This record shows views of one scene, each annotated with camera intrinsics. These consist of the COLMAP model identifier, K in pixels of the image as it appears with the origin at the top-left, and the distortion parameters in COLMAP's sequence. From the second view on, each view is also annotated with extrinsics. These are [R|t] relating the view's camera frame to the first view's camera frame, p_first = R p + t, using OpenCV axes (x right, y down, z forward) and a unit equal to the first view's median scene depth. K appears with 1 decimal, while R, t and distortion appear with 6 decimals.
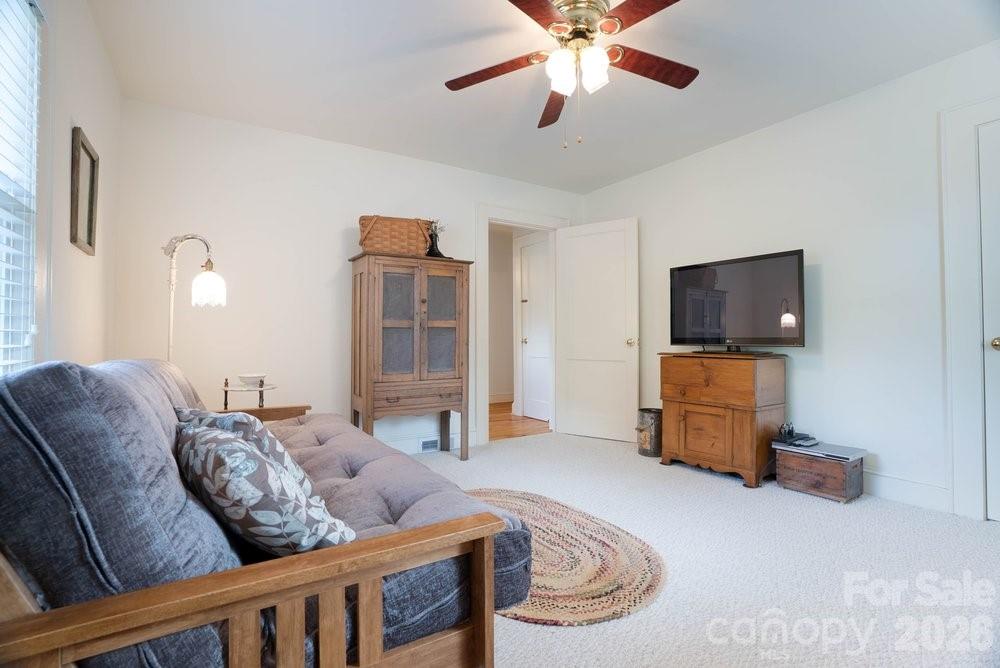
lens RADIAL K [[459.4, 0, 499.9], [0, 459.4, 331.1], [0, 0, 1]] dist [-0.043098, -0.000445]
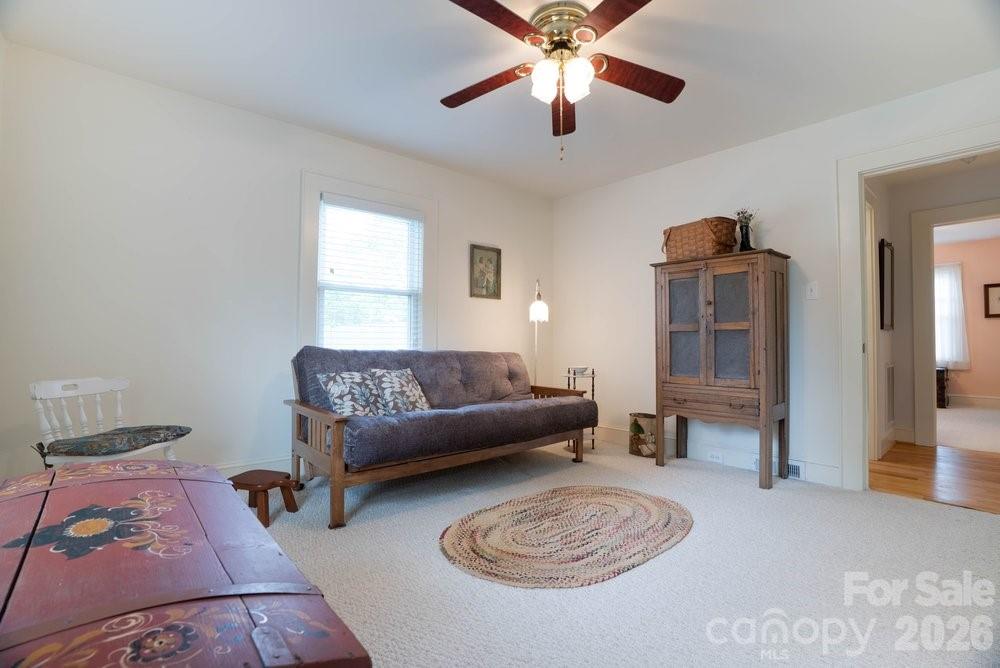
lens RADIAL K [[459.4, 0, 501.6], [0, 459.4, 329.5], [0, 0, 1]] dist [-0.043098, -0.000445]
pose [[0.138451, -0.026767, -0.990007, 0.739004], [0.013584, 0.999592, -0.025127, 0.008248], [0.990276, -0.009969, 0.138758, 0.457586]]
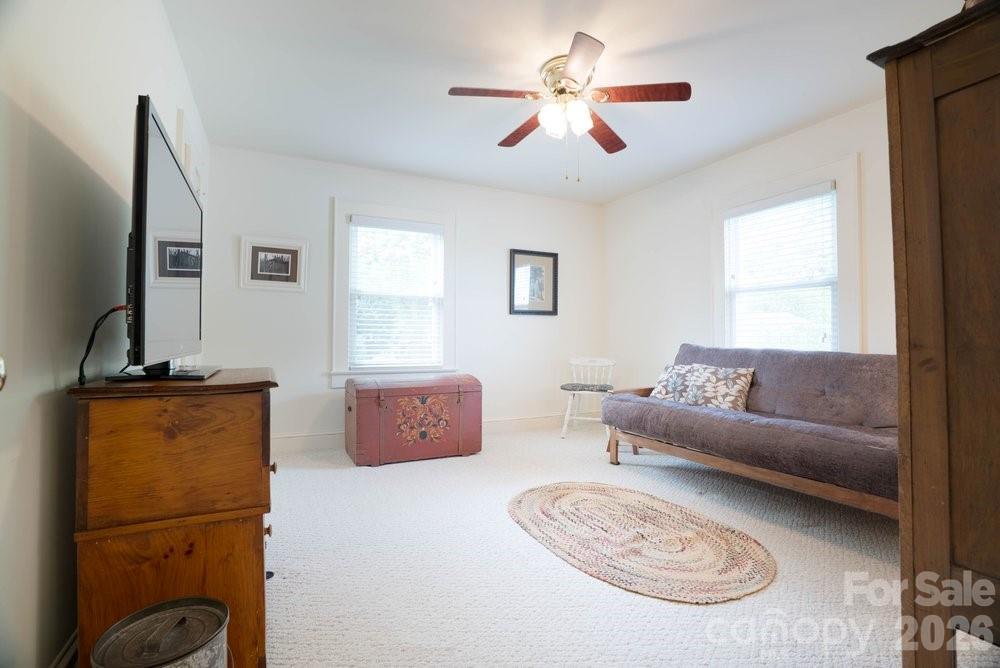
lens RADIAL K [[459.4, 0, 501.6], [0, 459.4, 335.9], [0, 0, 1]] dist [-0.043098, -0.000445]
pose [[-0.994665, -0.002760, 0.103118, 0.142740], [-0.005244, 0.999702, -0.023829, 0.023375], [-0.103022, -0.024243, -0.994384, 1.404225]]
